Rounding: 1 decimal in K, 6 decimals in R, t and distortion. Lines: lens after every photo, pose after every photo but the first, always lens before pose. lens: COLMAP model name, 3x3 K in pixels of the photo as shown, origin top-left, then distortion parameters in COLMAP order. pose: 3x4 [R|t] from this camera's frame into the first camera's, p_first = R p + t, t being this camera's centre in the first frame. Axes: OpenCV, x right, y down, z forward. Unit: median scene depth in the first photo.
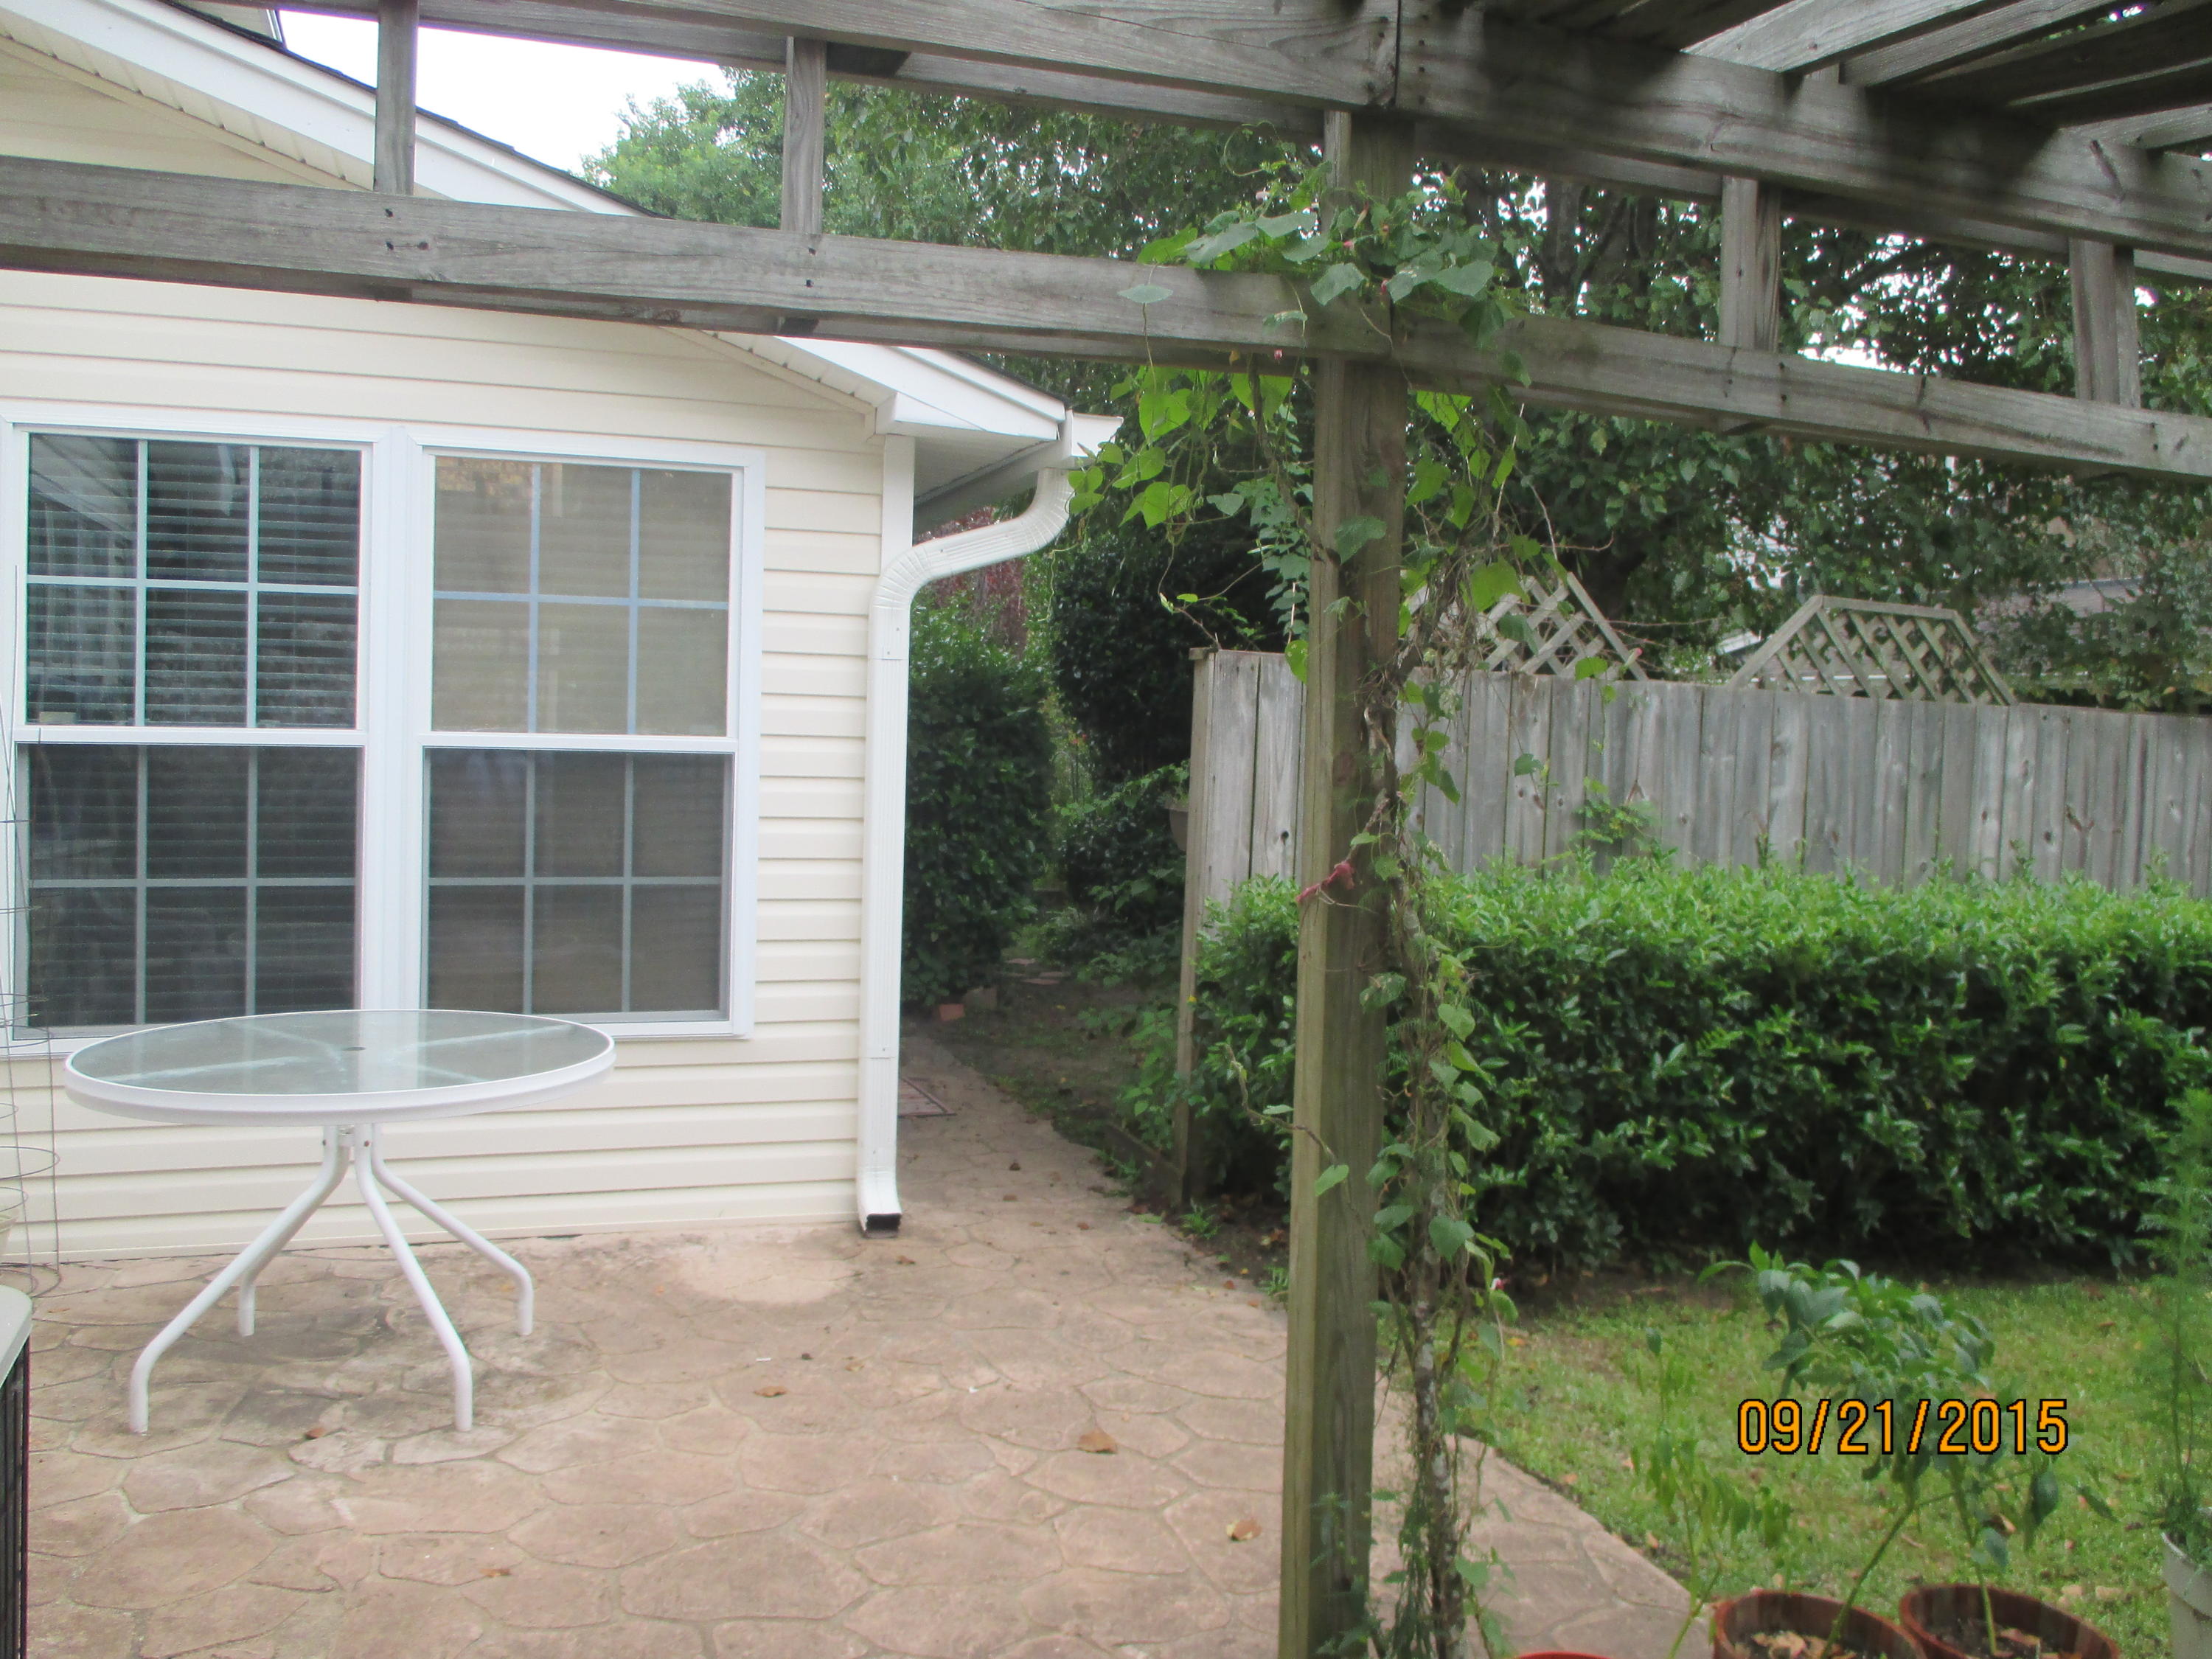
lens RADIAL K [[1861.9, 0, 1106.4], [0, 1861.9, 826.7], [0, 0, 1]] dist [-0.015585, 0.004434]
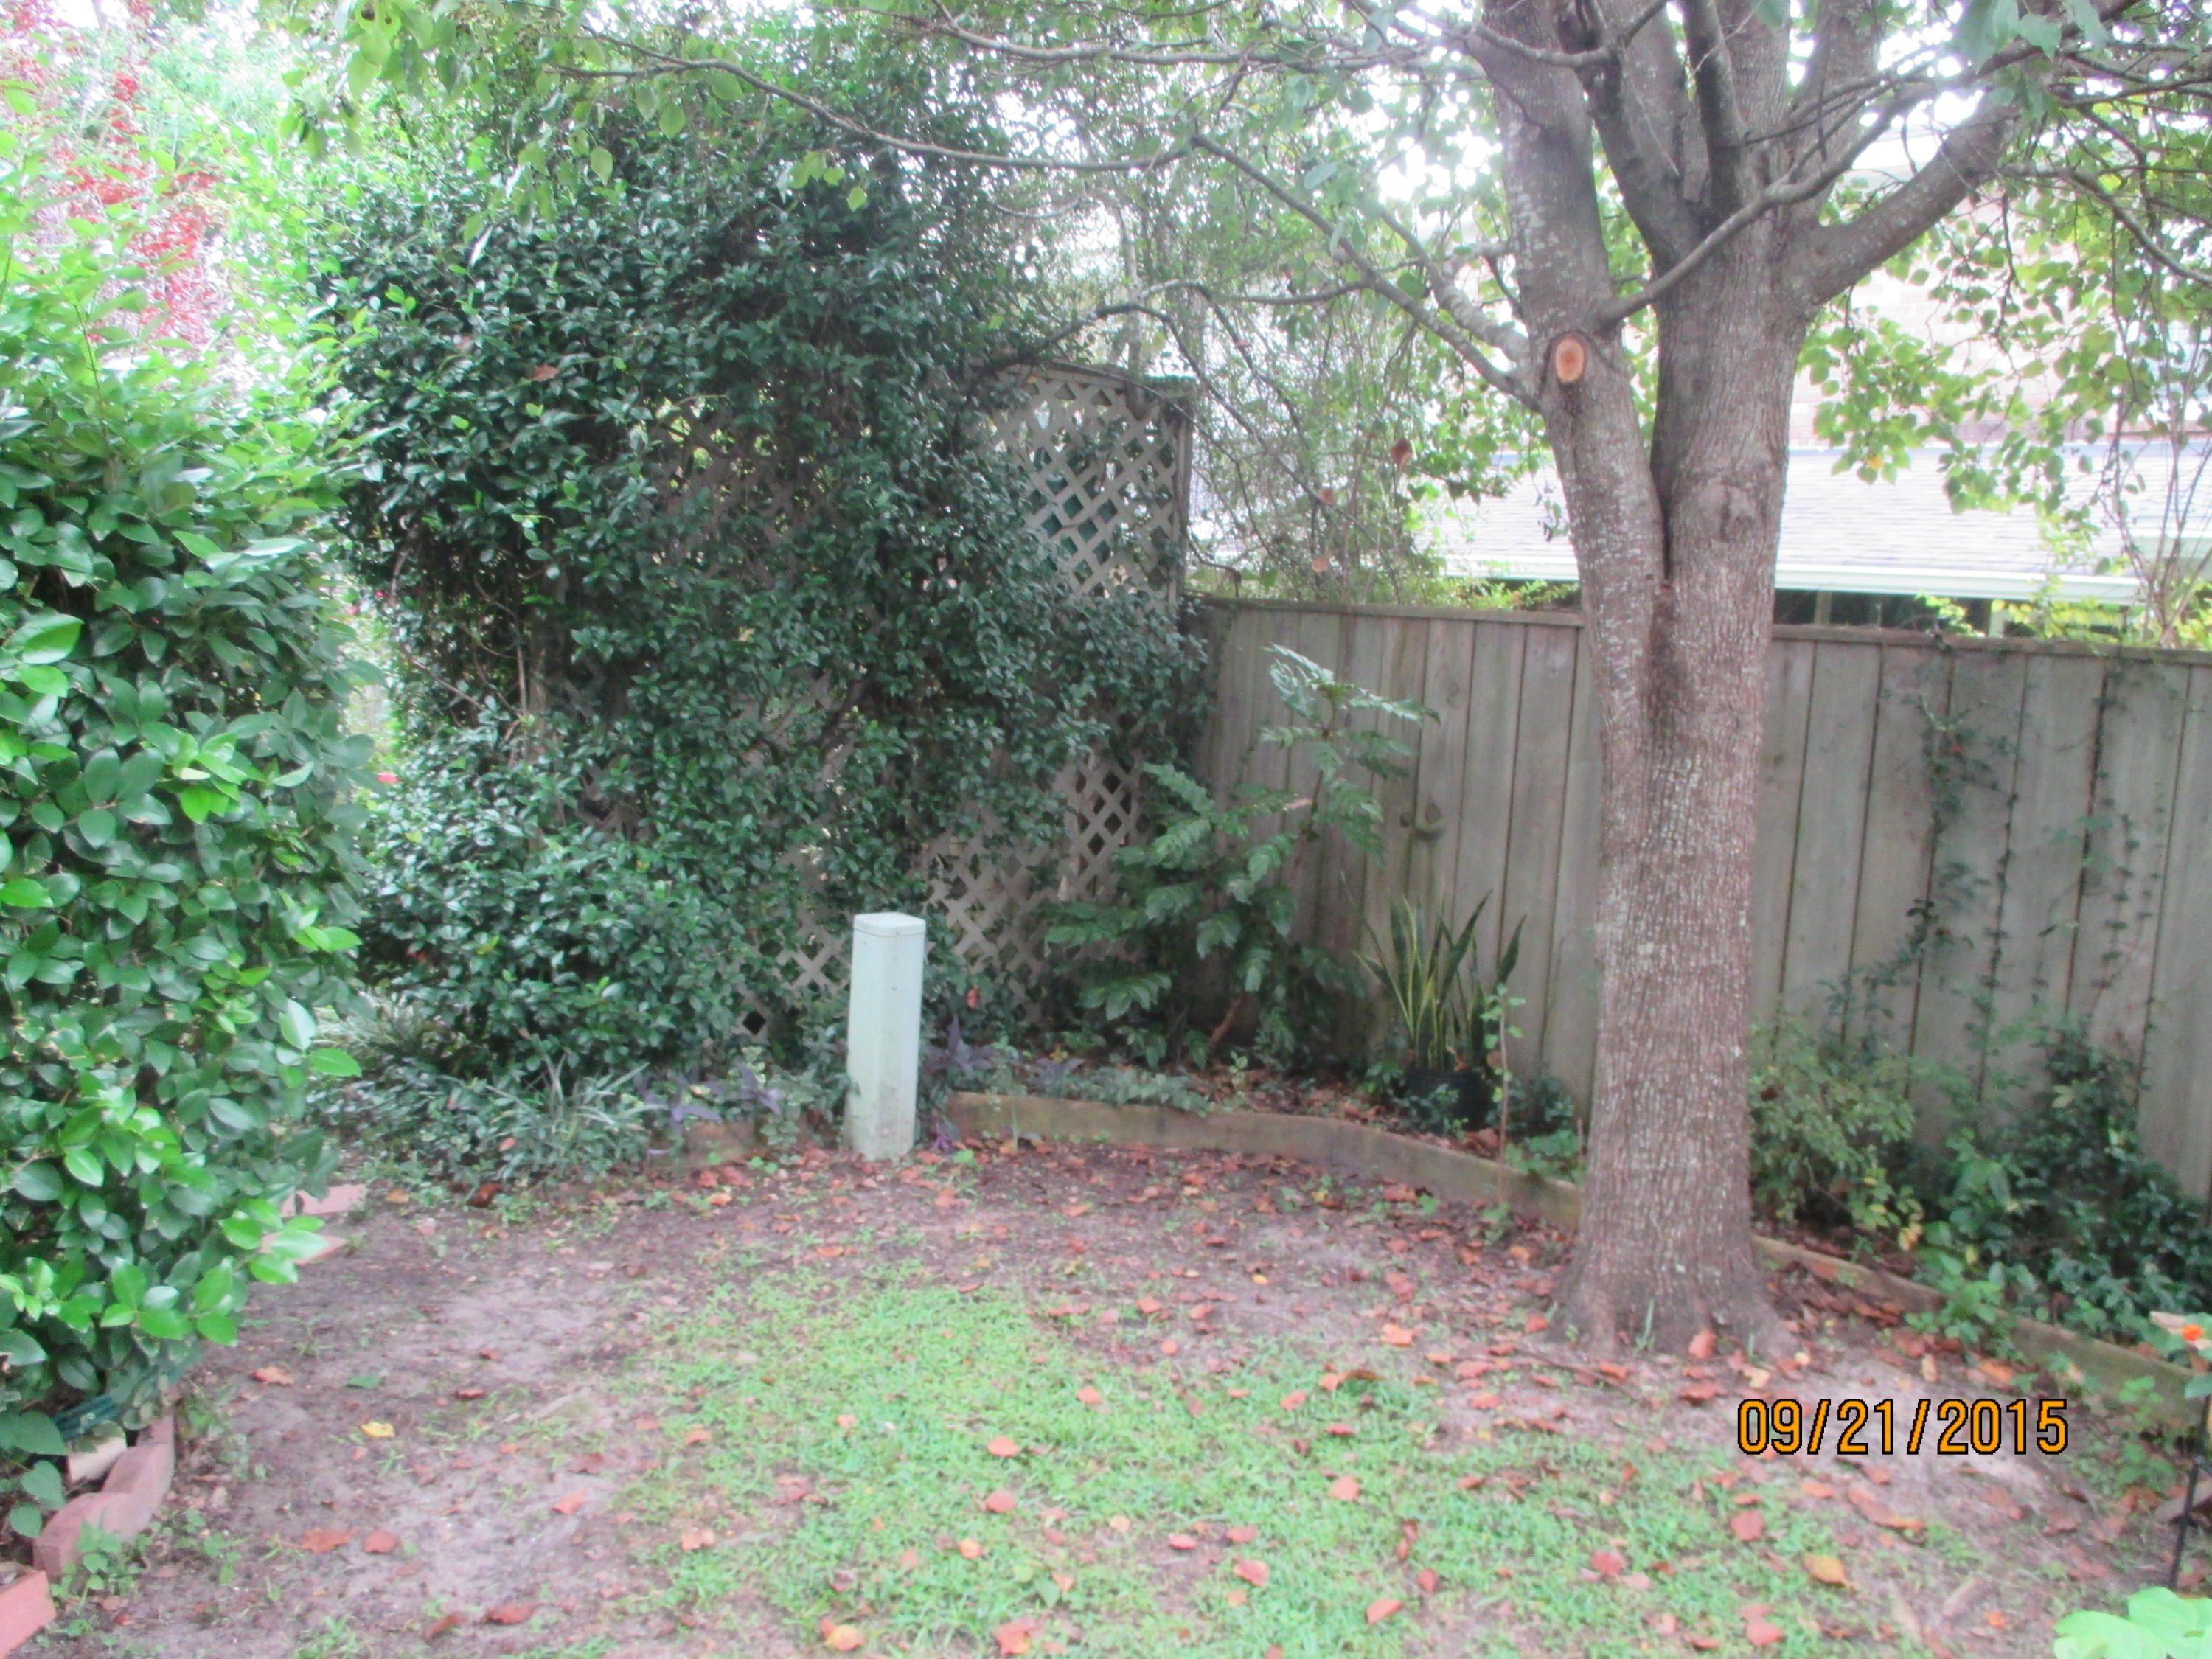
lens RADIAL K [[1861.9, 0, 1104.1], [0, 1861.9, 824.6], [0, 0, 1]] dist [-0.015585, 0.004434]
pose [[0.913795, -0.001962, 0.406171, -0.044360], [-0.026335, 0.997598, 0.064067, -0.043733], [-0.405321, -0.069241, 0.911548, 0.709653]]
